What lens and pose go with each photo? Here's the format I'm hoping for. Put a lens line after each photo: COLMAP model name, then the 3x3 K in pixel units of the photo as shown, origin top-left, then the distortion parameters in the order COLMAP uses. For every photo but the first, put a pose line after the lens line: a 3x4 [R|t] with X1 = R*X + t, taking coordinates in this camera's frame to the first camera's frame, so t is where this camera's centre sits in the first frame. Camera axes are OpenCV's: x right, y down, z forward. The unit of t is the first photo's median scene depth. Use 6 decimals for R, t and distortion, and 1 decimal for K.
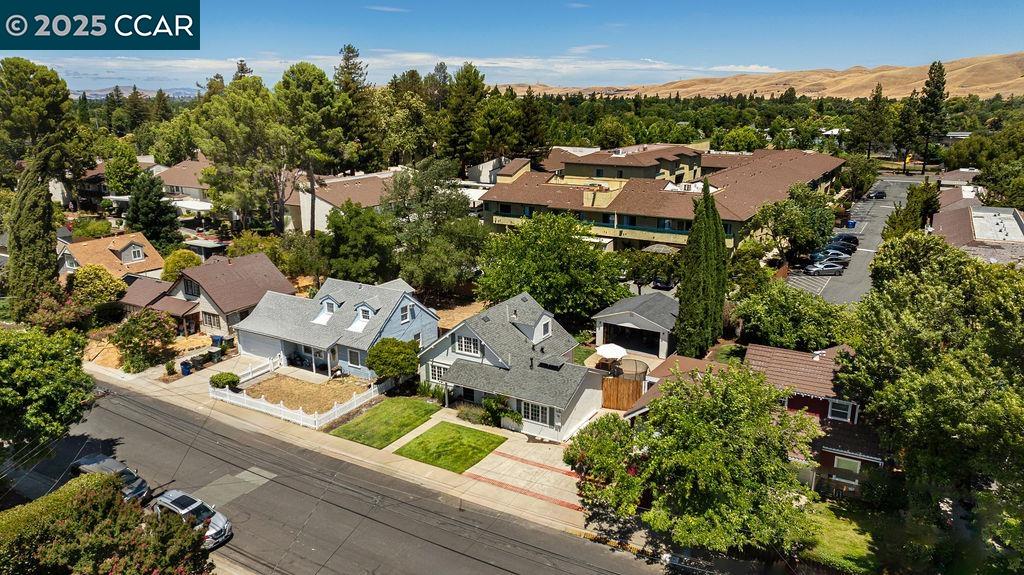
lens RADIAL K [[707.6, 0, 514.7], [0, 707.6, 239.7], [0, 0, 1]] dist [-0.006959, -0.001978]
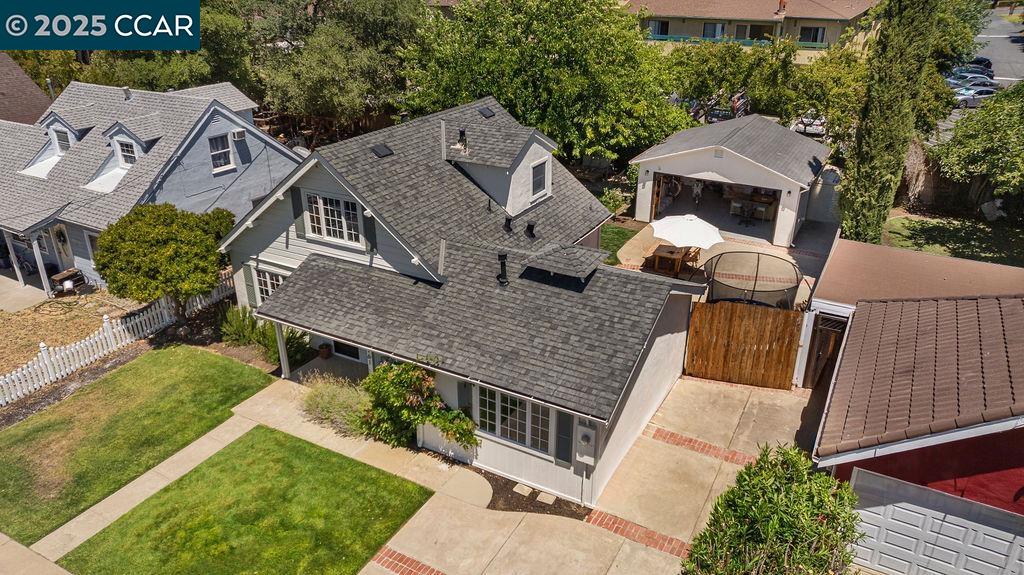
lens RADIAL K [[694.0, 0, 483.7], [0, 694.0, 265.8], [0, 0, 1]] dist [-0.006225, 0.000212]
pose [[0.999925, -0.006510, -0.010382, 0.016437], [0.008531, 0.978013, 0.208368, 0.092365], [0.008797, -0.208441, 0.977995, 0.603955]]
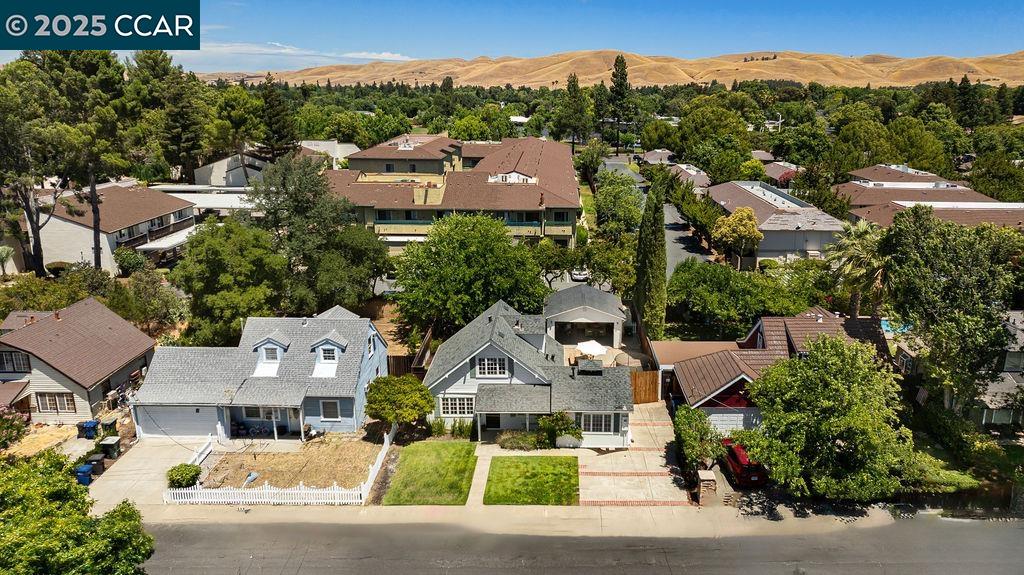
lens RADIAL K [[738.3, 0, 542.1], [0, 738.3, 235.9], [0, 0, 1]] dist [-0.006746, -0.000337]
pose [[0.866128, -0.092194, 0.491246, -0.429576], [0.090627, 0.995518, 0.027045, -0.032222], [-0.491538, 0.021096, 0.870601, 0.150733]]
